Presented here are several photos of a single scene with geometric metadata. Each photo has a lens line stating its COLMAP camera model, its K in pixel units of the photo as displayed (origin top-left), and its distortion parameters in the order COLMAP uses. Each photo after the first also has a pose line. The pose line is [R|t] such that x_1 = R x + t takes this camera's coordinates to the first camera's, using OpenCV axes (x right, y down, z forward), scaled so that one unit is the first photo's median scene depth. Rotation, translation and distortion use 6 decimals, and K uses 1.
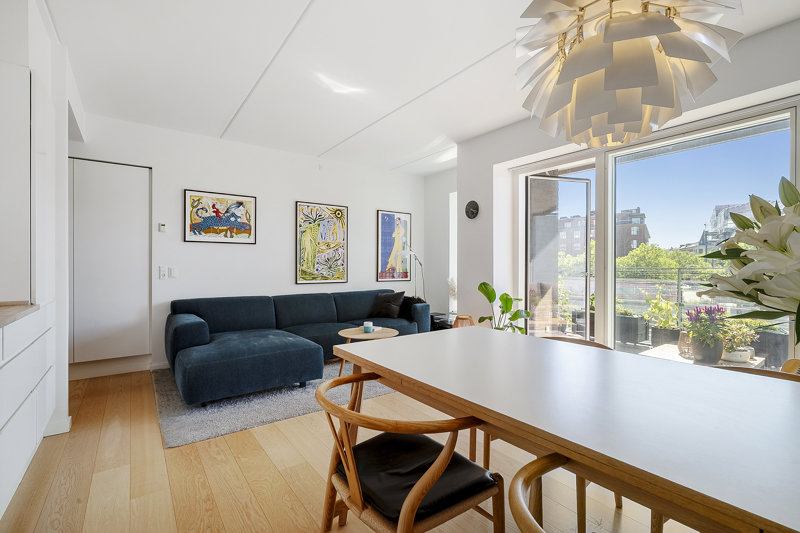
lens RADIAL K [[361.9, 0, 400.0], [0, 361.9, 266.5], [0, 0, 1]] dist [-0.017220, 0.000133]
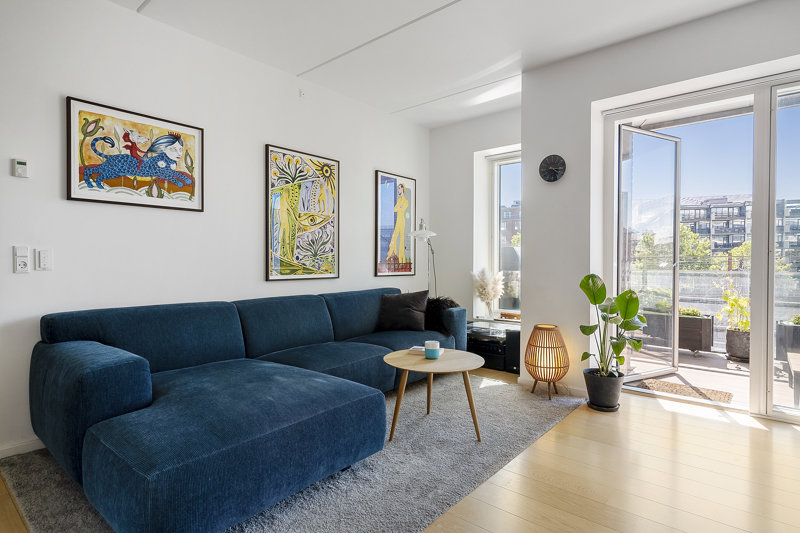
lens RADIAL K [[426.8, 0, 400.0], [0, 426.8, 266.5], [0, 0, 1]] dist [0.002328, -0.000547]
pose [[0.974252, -0.001233, 0.225460, -0.230024], [-0.001276, 0.999939, 0.010982, 0.016272], [-0.225459, -0.010987, 0.974191, 0.248442]]
